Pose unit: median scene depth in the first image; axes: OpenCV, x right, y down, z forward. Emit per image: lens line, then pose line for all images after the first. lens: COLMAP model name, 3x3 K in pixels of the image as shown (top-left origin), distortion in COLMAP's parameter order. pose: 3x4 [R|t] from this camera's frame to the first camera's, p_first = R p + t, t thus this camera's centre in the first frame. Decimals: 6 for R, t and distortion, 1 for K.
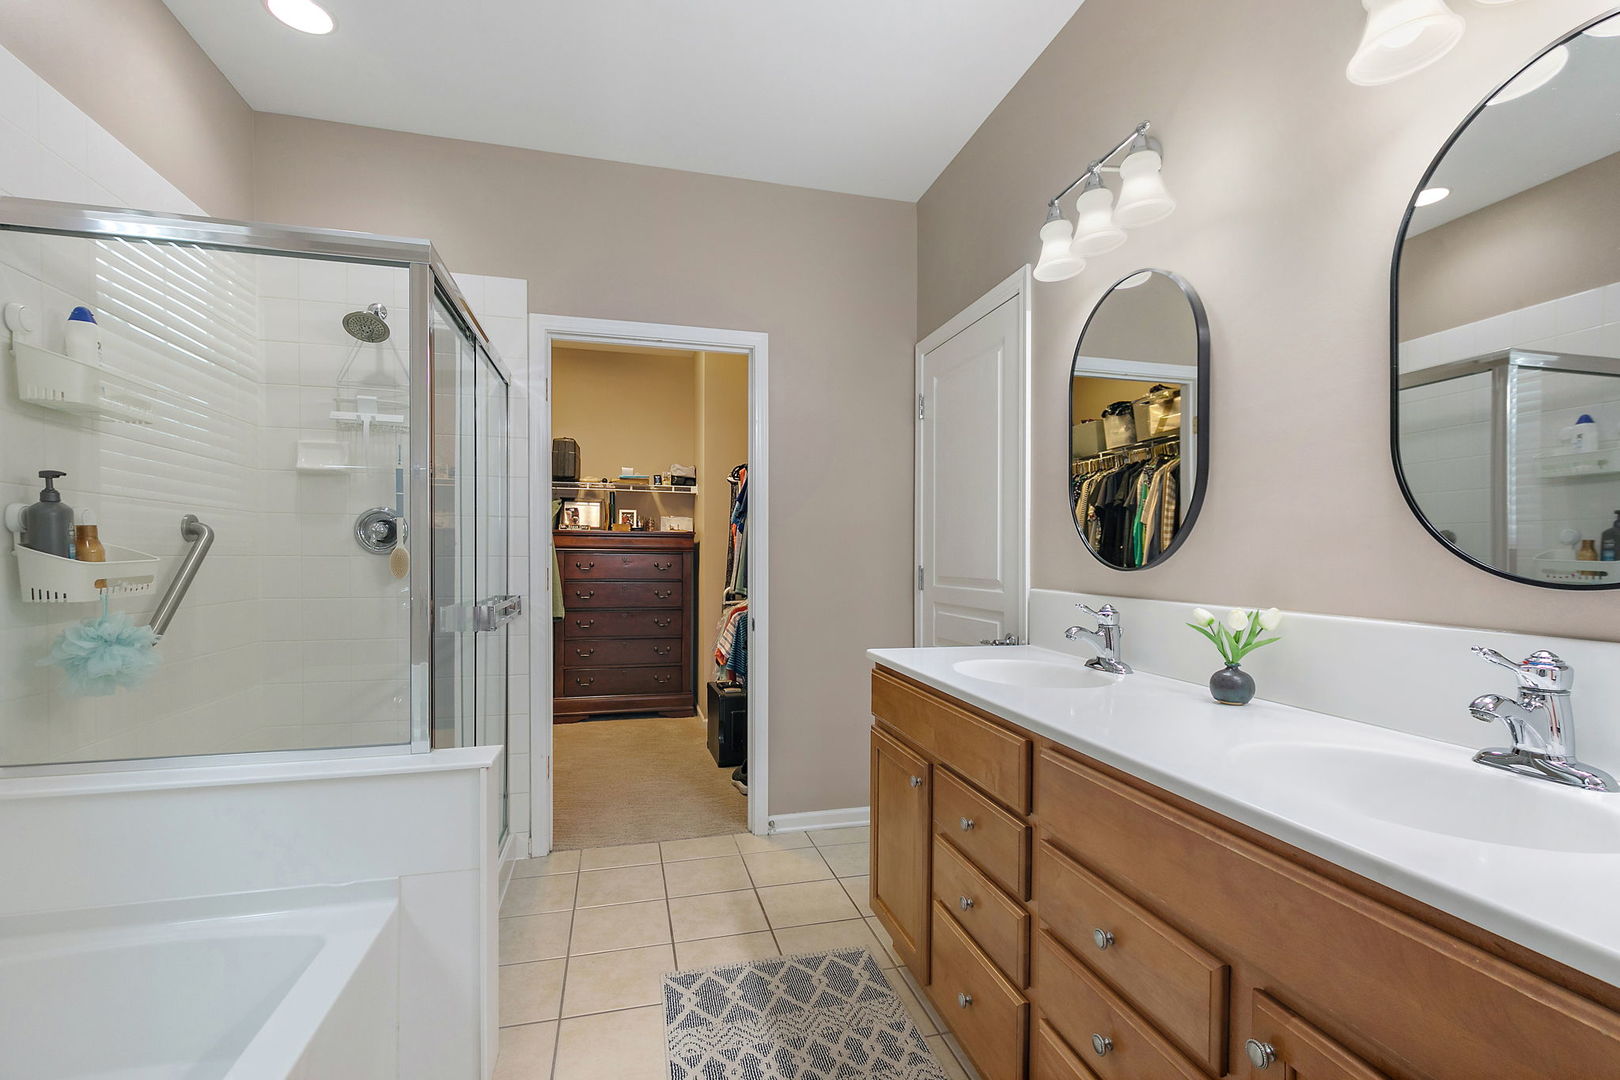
lens RADIAL K [[737.2, 0, 811.2], [0, 737.2, 548.1], [0, 0, 1]] dist [0.002727, 0.000014]
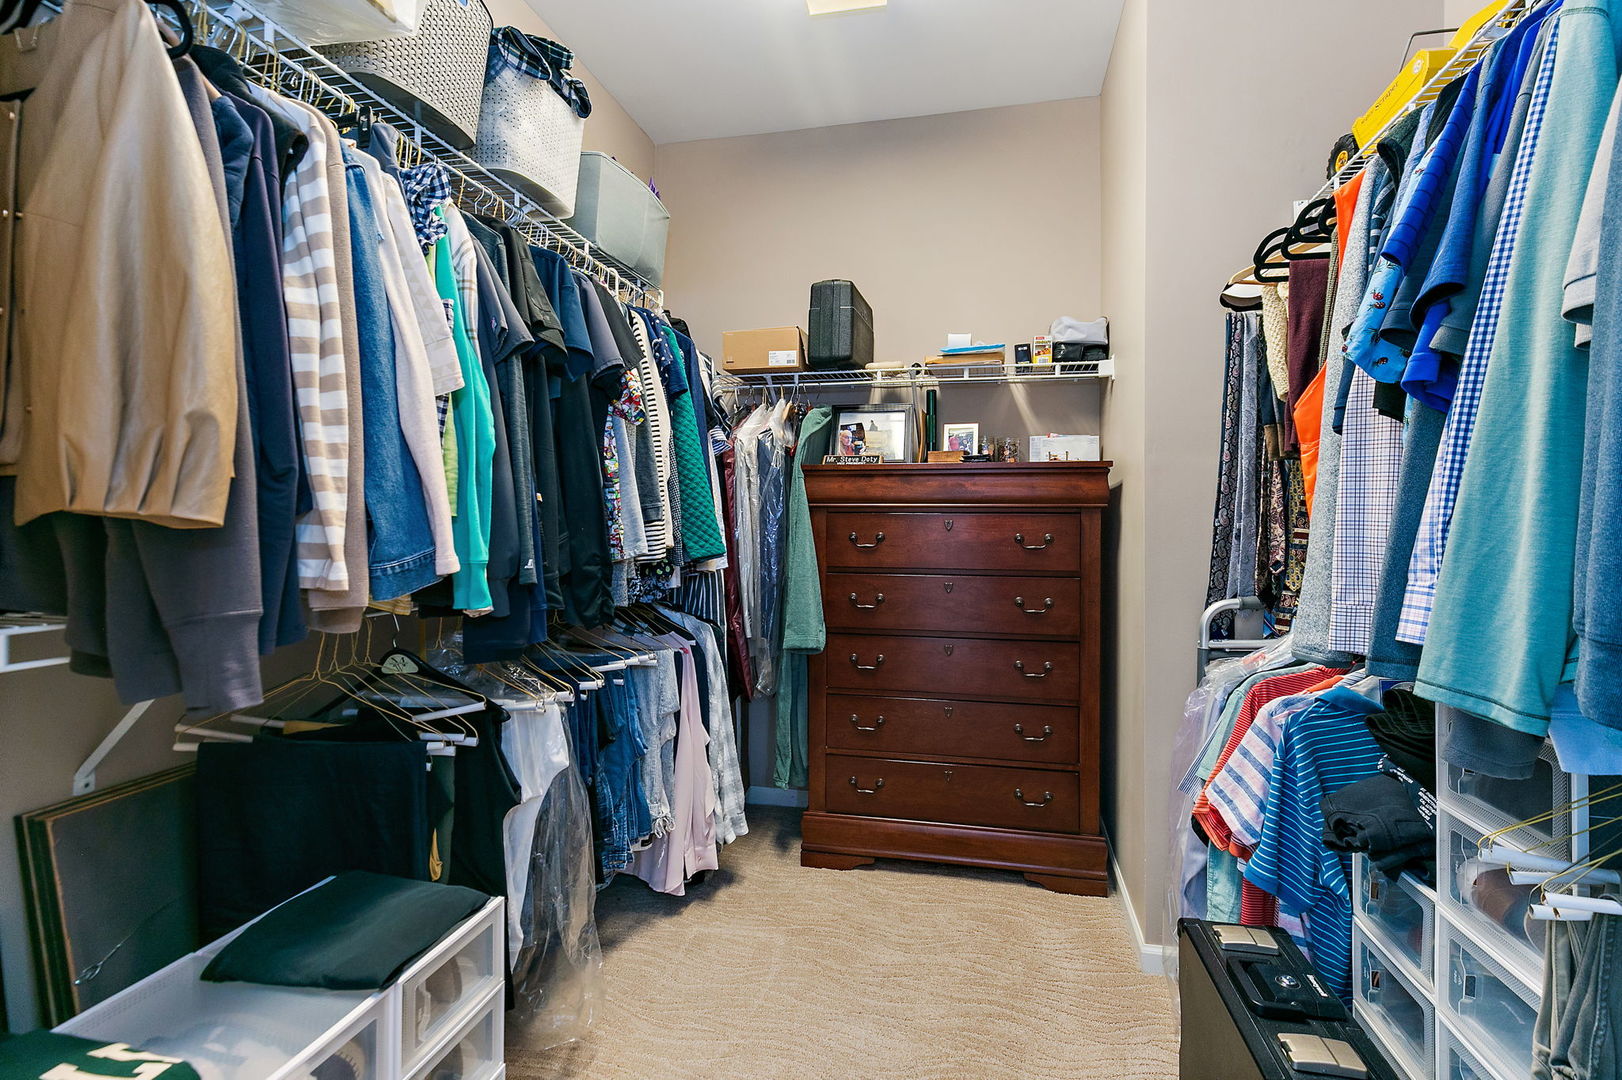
lens RADIAL K [[849.4, 0, 816.2], [0, 849.4, 538.7], [0, 0, 1]] dist [0.002584, 0.000329]
pose [[0.900911, 0.006407, -0.433957, -0.095239], [0.006935, 0.999551, 0.029155, 0.007363], [0.433949, -0.029275, 0.900462, 0.470898]]
